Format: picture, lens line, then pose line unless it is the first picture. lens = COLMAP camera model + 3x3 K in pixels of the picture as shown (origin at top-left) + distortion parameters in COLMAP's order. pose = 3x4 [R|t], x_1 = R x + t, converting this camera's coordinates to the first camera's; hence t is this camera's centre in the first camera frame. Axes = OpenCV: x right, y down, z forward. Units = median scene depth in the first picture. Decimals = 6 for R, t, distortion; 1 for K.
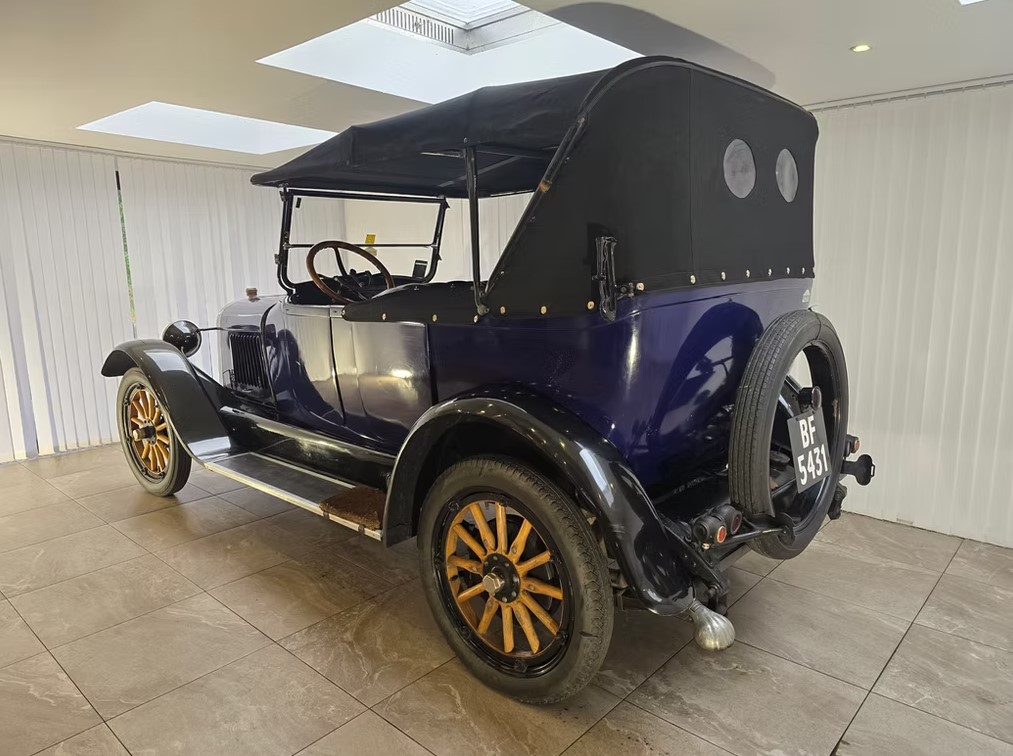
lens RADIAL K [[684.1, 0, 509.4], [0, 684.1, 380.7], [0, 0, 1]] dist [0.050946, -0.045240]
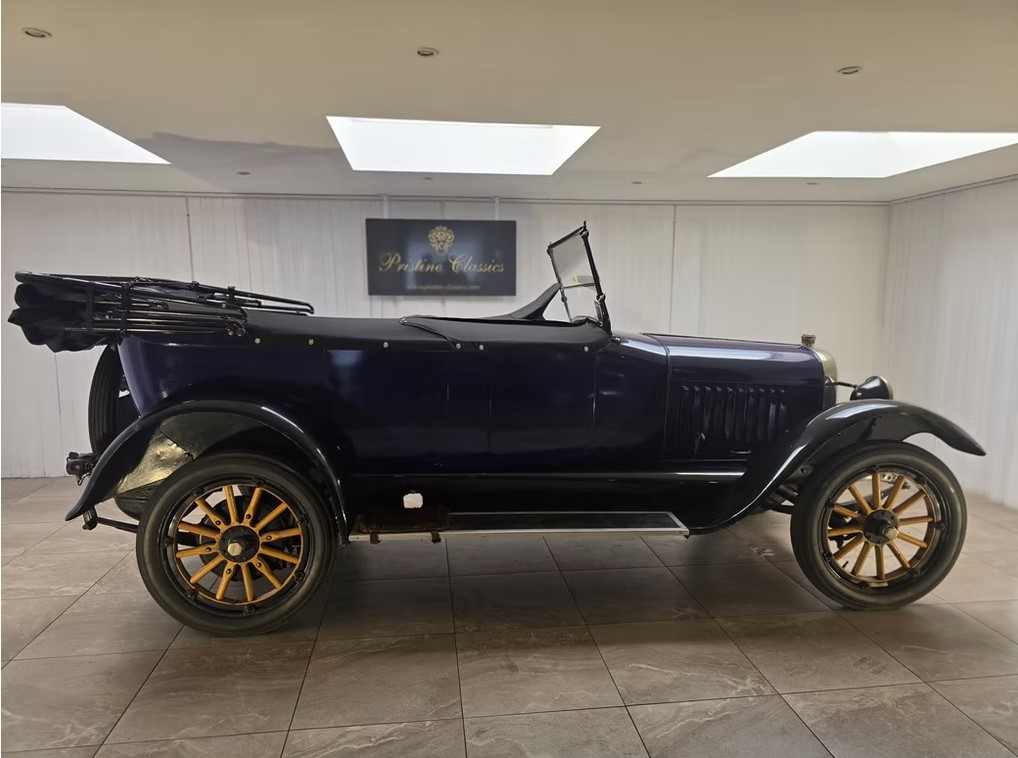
lens RADIAL K [[684.4, 0, 511.6], [0, 684.4, 374.1], [0, 0, 1]] dist [0.055714, -0.045576]
pose [[0.647244, -0.084711, 0.757561, -1.020916], [0.126641, 0.991945, 0.002721, -0.035764], [-0.751689, 0.094178, 0.652758, 0.131150]]
